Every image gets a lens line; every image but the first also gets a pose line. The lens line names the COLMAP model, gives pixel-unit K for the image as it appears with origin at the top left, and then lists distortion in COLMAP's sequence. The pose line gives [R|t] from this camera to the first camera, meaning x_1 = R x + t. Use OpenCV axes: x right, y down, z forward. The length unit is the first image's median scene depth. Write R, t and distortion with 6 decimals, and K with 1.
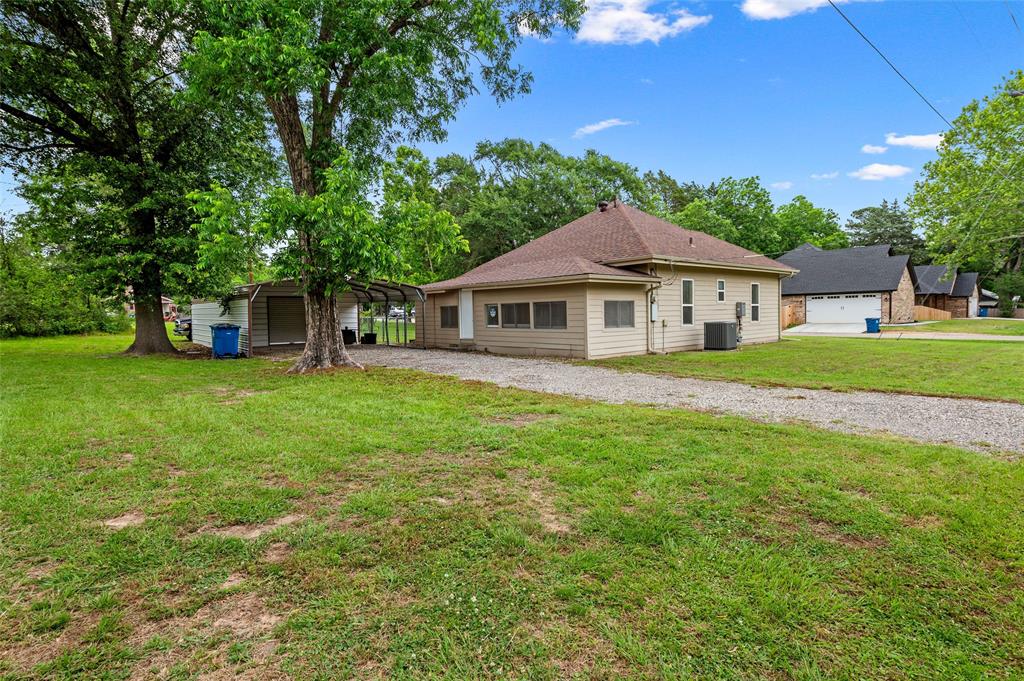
lens RADIAL K [[502.8, 0, 512.0], [0, 502.8, 340.5], [0, 0, 1]] dist [0.000713, 0.000062]
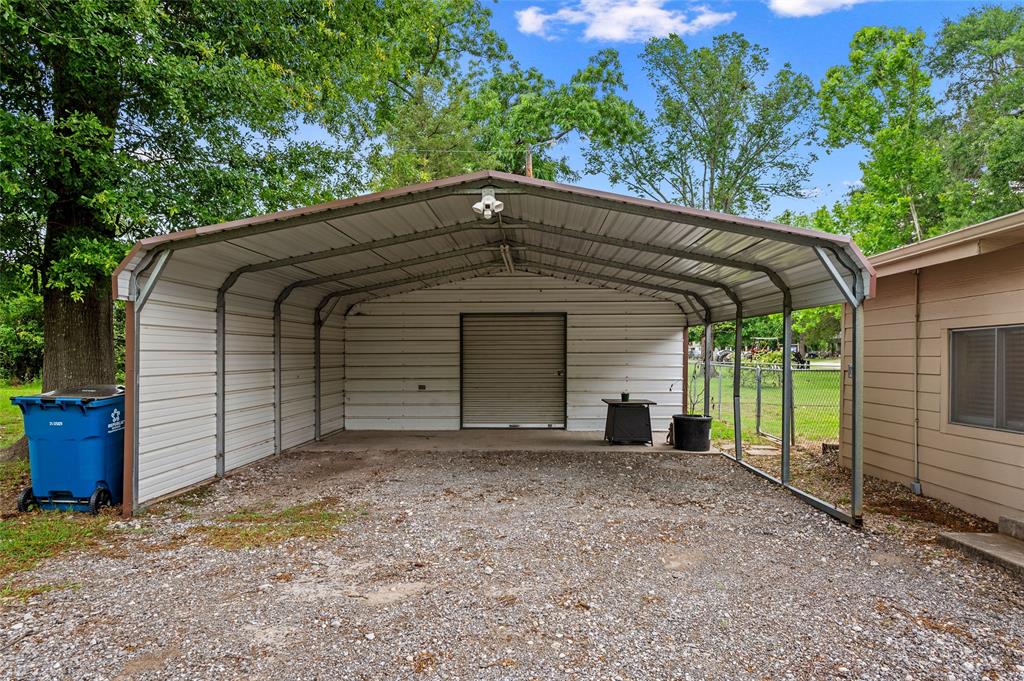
lens RADIAL K [[642.9, 0, 512.0], [0, 642.9, 368.2], [0, 0, 1]] dist [0.000954, 0.000786]
pose [[0.747025, 0.022151, -0.664427, -0.075178], [-0.038028, 0.999232, -0.009442, -0.031175], [0.663708, 0.032321, 0.747293, 0.507203]]
